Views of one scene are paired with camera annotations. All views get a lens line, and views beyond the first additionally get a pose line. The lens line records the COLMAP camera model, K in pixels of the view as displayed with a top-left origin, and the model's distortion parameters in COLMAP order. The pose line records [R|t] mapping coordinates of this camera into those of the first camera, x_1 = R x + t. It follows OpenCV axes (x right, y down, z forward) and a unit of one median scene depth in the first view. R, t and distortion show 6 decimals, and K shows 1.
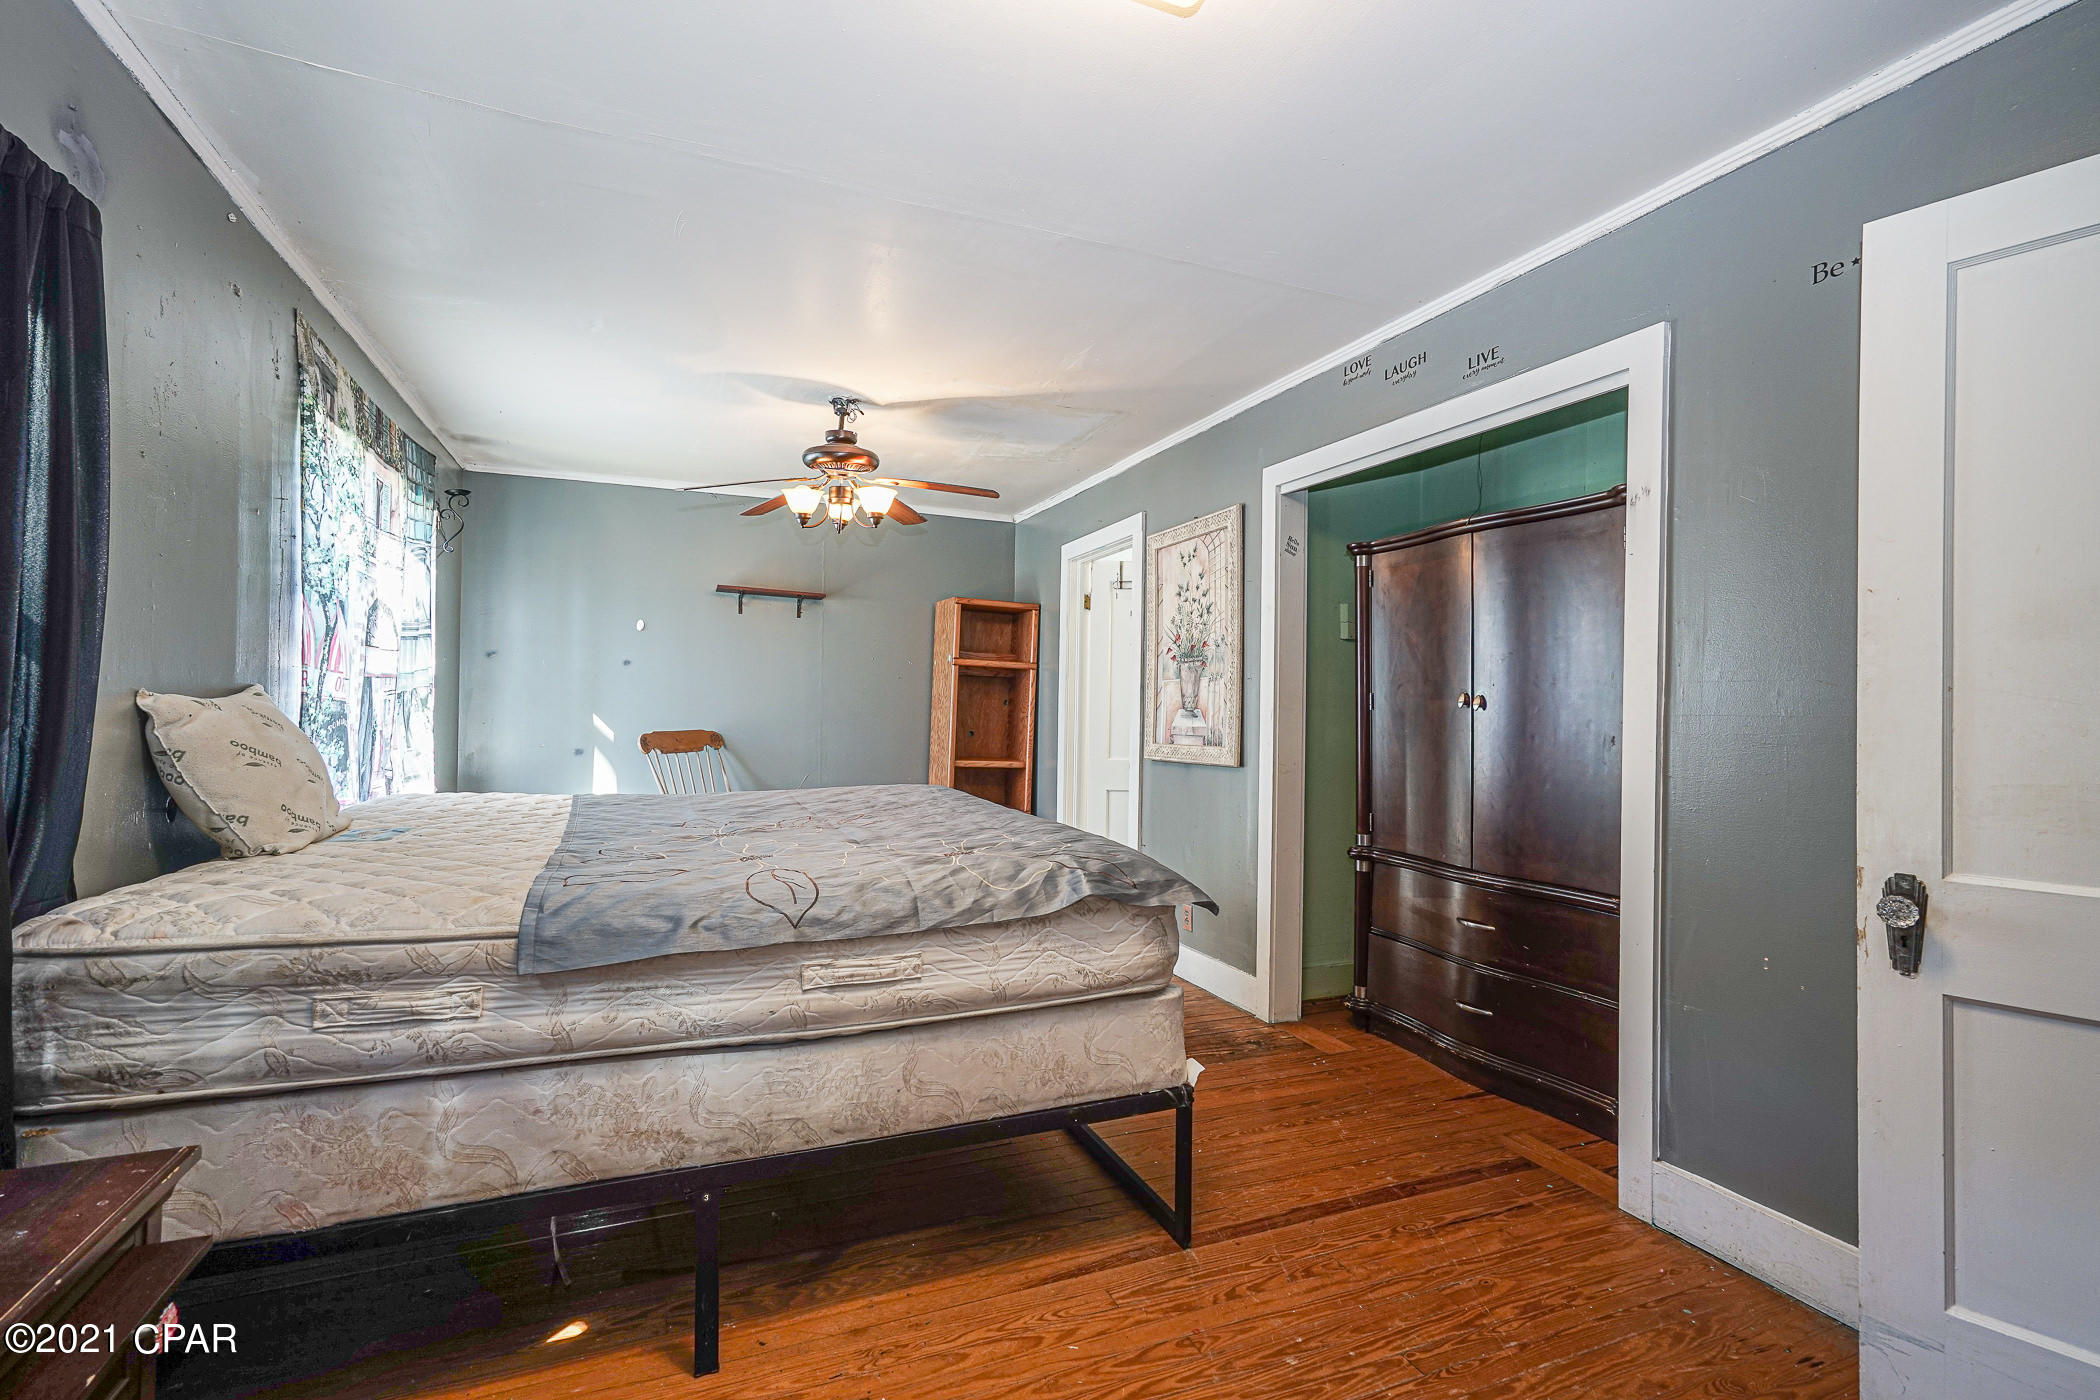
lens RADIAL K [[947.6, 0, 1003.0], [0, 947.6, 685.2], [0, 0, 1]] dist [0.002720, 0.005008]
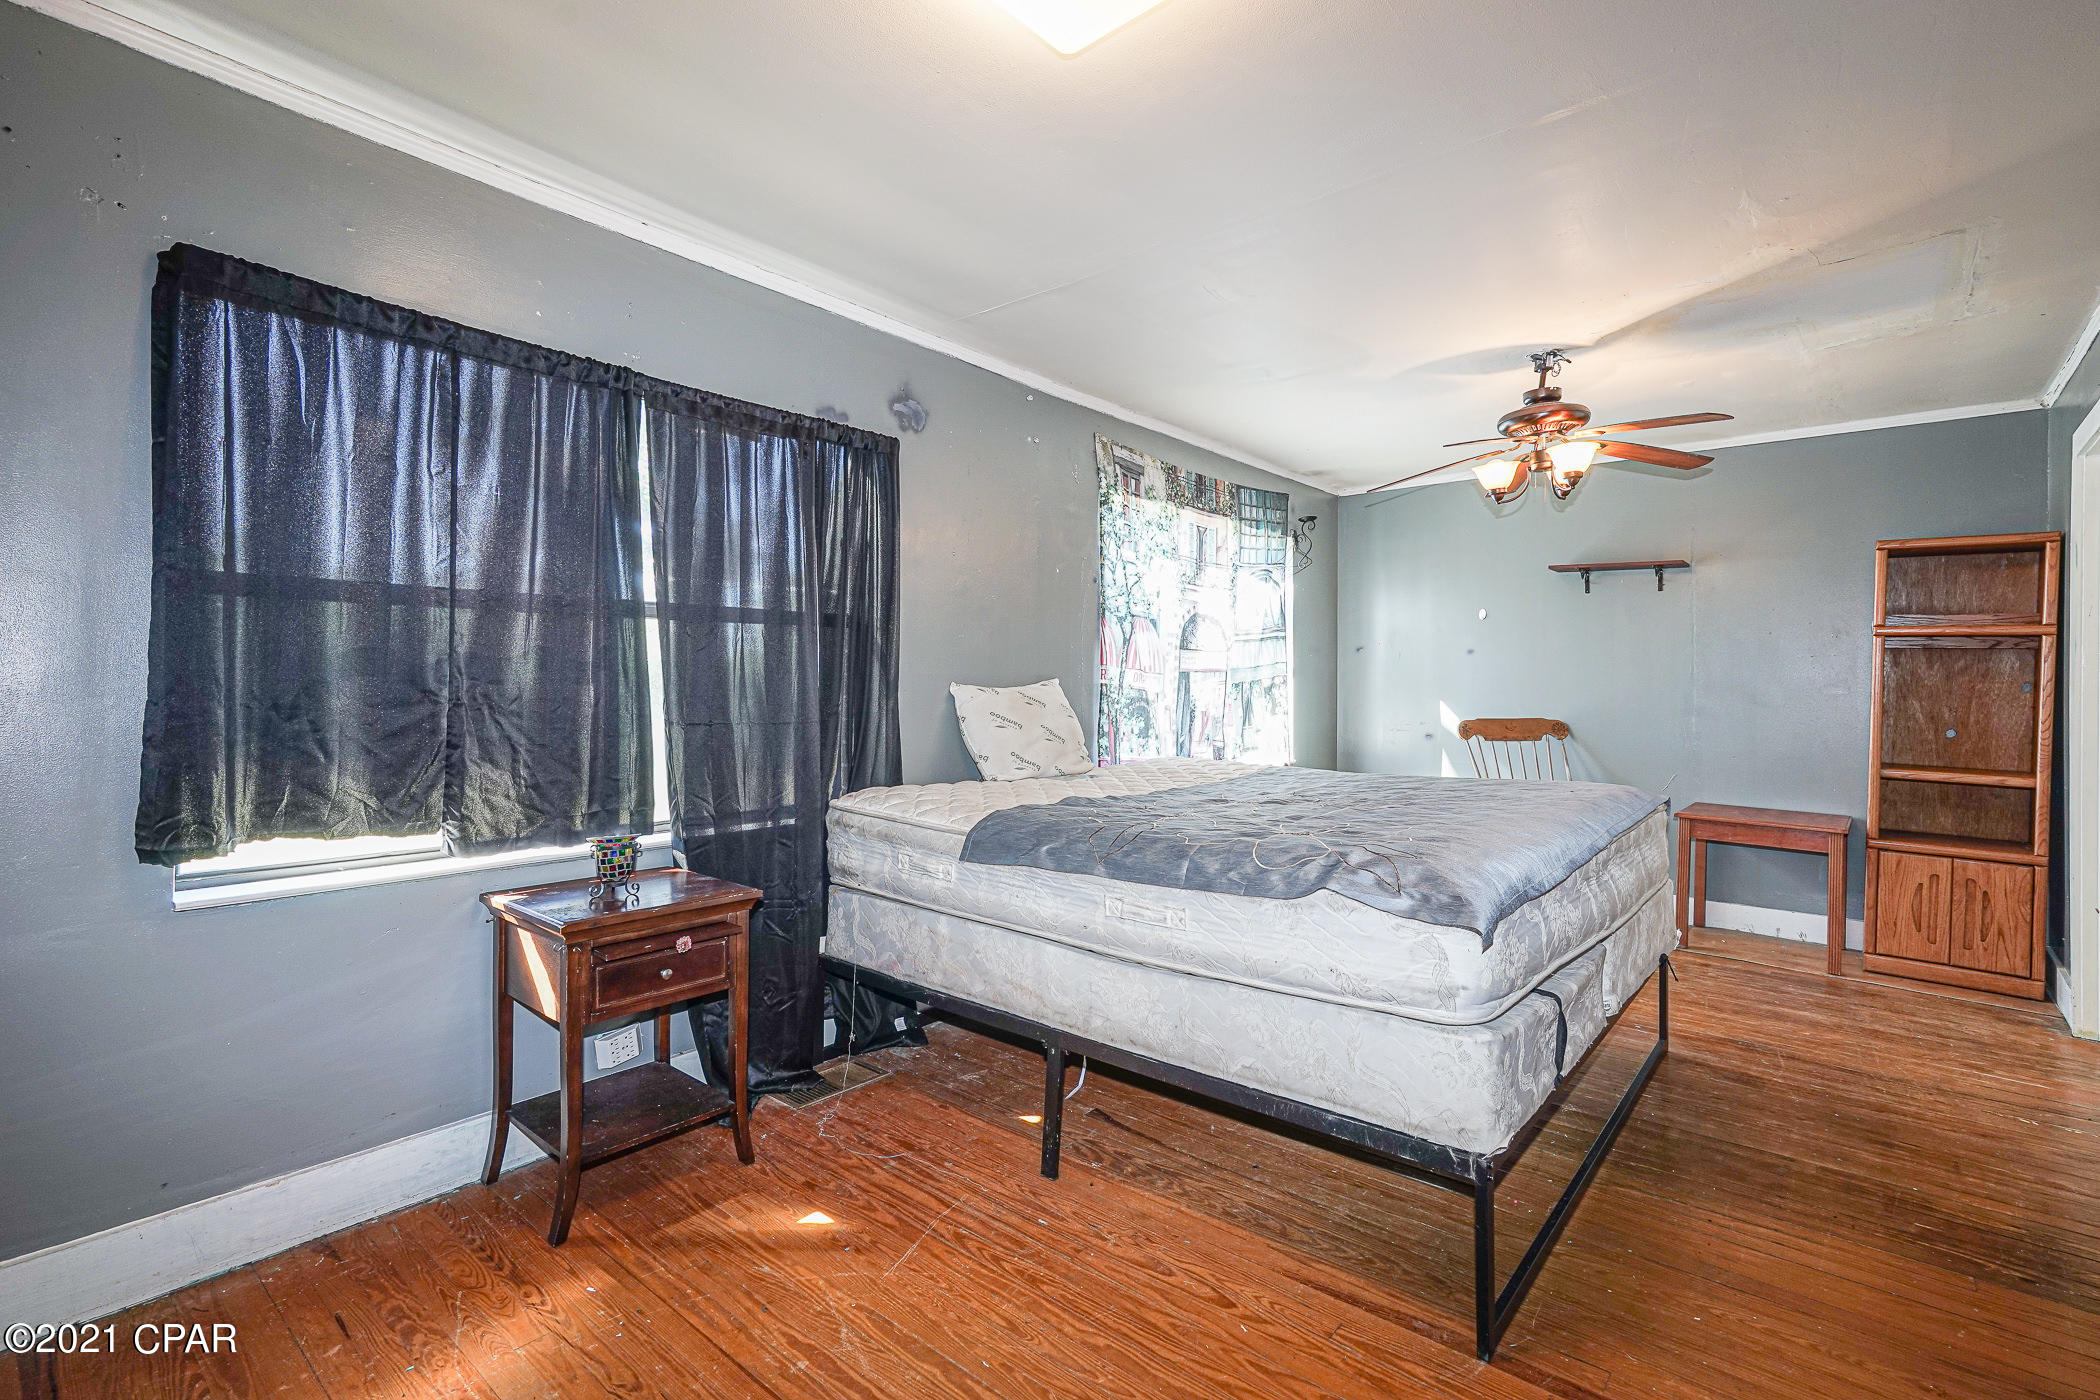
lens RADIAL K [[947.6, 0, 1063.8], [0, 947.6, 660.0], [0, 0, 1]] dist [0.002720, 0.005008]
pose [[0.477958, -0.033217, -0.877755, 0.408427], [0.018483, 0.999444, -0.027757, 0.008304], [0.878188, -0.002957, 0.478306, 0.164583]]
